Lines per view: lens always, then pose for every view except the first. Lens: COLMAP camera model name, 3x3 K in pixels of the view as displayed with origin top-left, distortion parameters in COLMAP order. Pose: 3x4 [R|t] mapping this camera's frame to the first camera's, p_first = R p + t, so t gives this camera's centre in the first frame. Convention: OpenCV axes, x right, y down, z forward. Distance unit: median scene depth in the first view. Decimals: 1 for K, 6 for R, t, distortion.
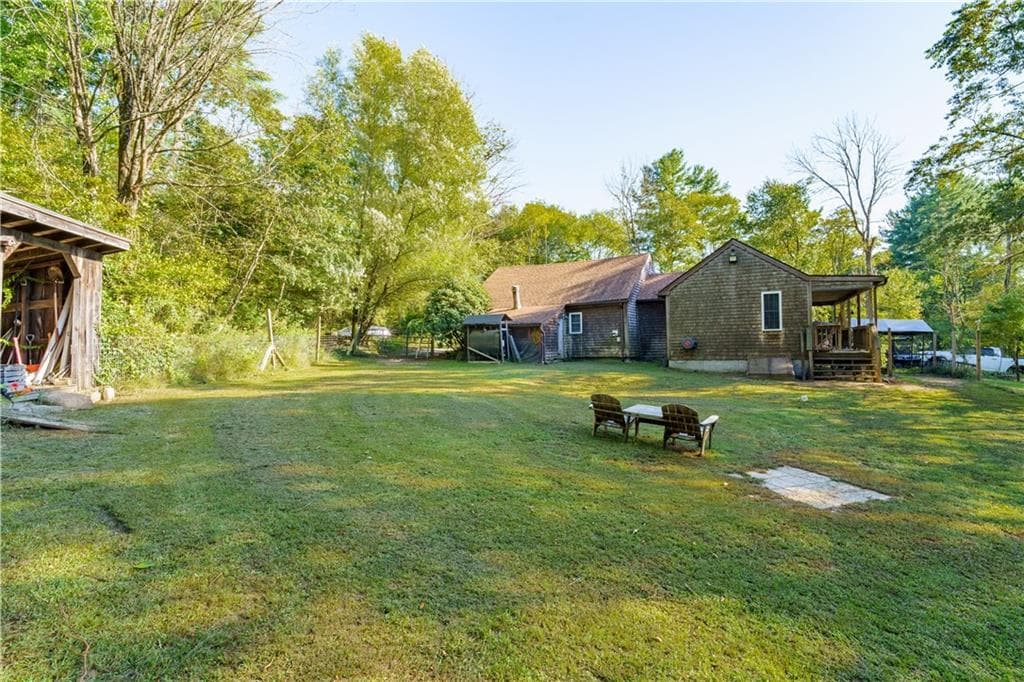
lens RADIAL K [[484.3, 0, 512.1], [0, 484.3, 342.2], [0, 0, 1]] dist [-0.000162, -0.000083]
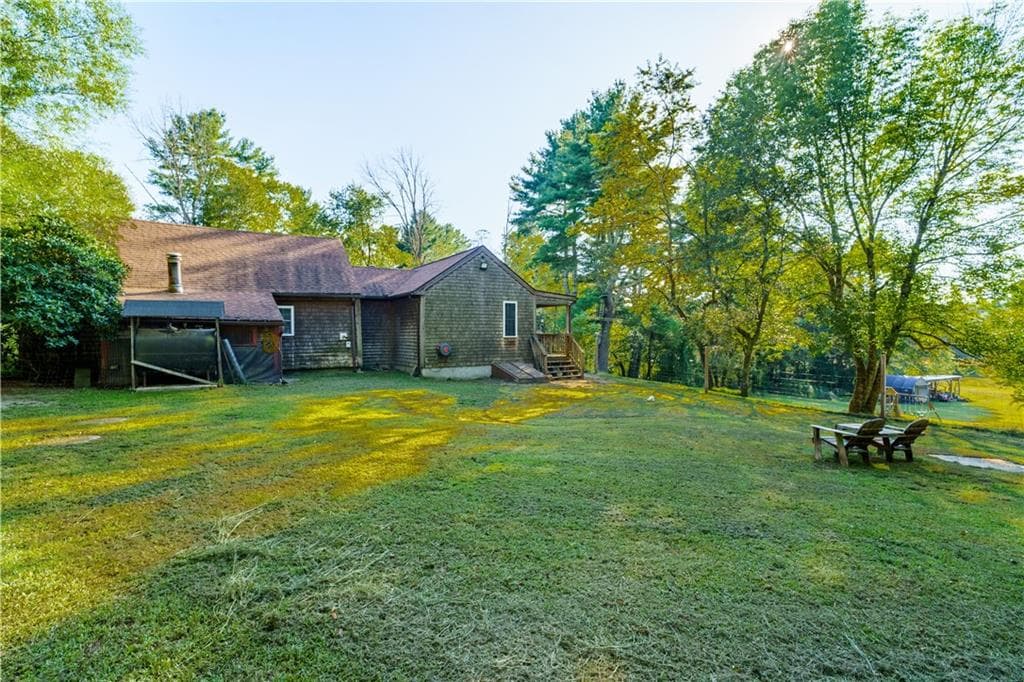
lens RADIAL K [[484.3, 0, 512.1], [0, 484.3, 339.0], [0, 0, 1]] dist [-0.000162, -0.000083]
pose [[0.490817, 0.007685, 0.871229, -0.343966], [-0.005950, 0.999967, -0.005469, -0.012192], [-0.871242, -0.002499, 0.490847, 0.393431]]
